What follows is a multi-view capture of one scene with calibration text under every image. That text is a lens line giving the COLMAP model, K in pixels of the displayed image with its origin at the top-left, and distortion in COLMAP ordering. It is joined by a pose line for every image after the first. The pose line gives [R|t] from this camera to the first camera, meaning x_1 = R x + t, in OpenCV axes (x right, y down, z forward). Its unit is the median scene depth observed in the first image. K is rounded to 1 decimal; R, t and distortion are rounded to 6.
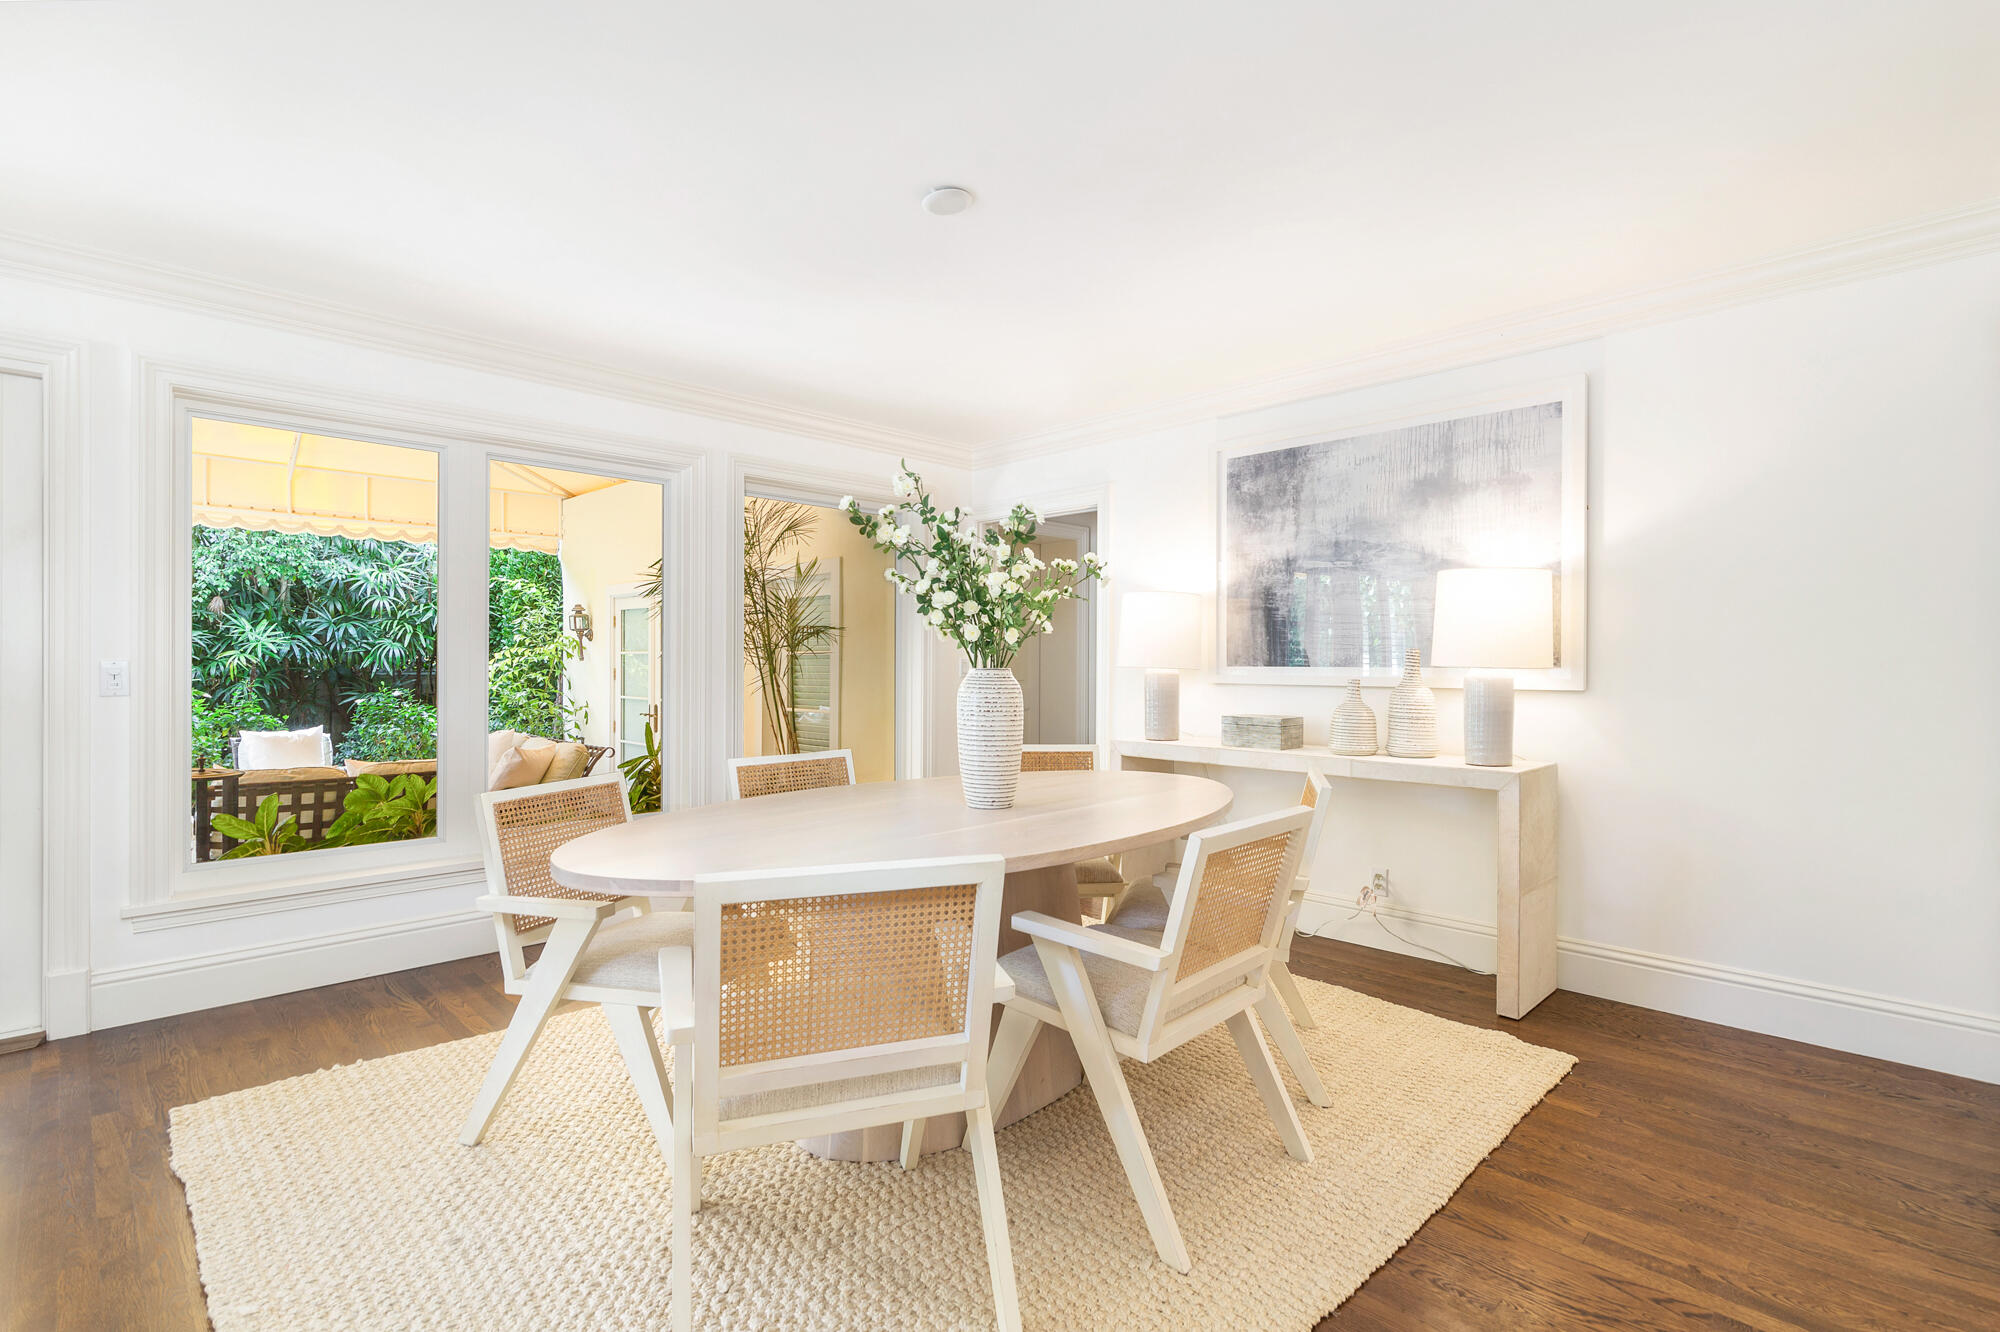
lens RADIAL K [[925.6, 0, 998.9], [0, 925.6, 662.8], [0, 0, 1]] dist [0.000482, 0.000089]
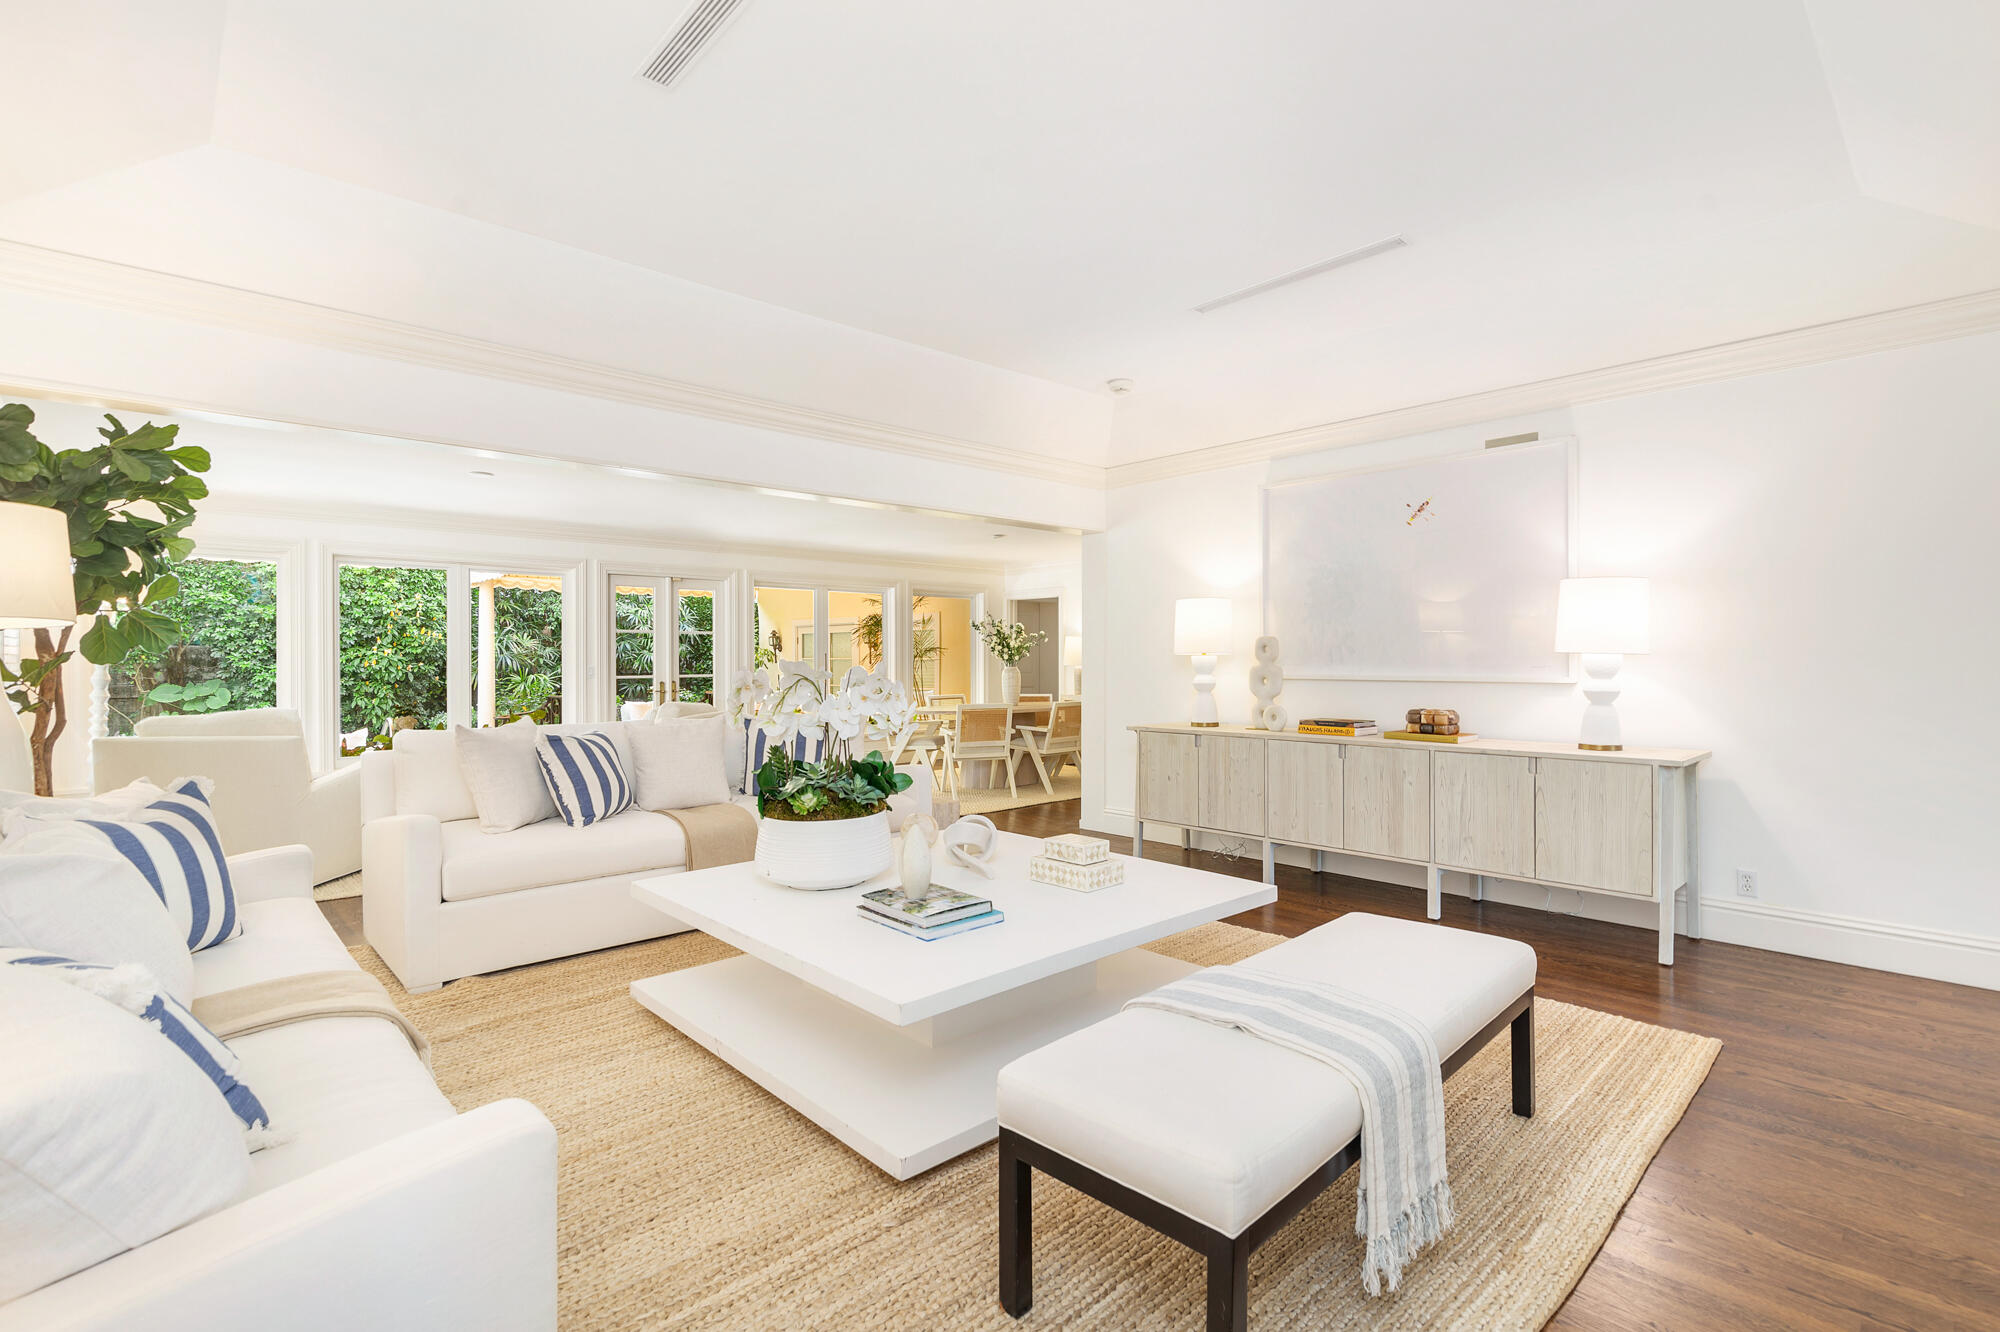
lens RADIAL K [[912.5, 0, 994.9], [0, 912.5, 663.1], [0, 0, 1]] dist [-0.003790, -0.000621]
pose [[0.999132, -0.004949, -0.041361, 0.076688], [0.005013, 0.999986, 0.001451, -0.012756], [0.041353, -0.001657, 0.999143, -2.638405]]
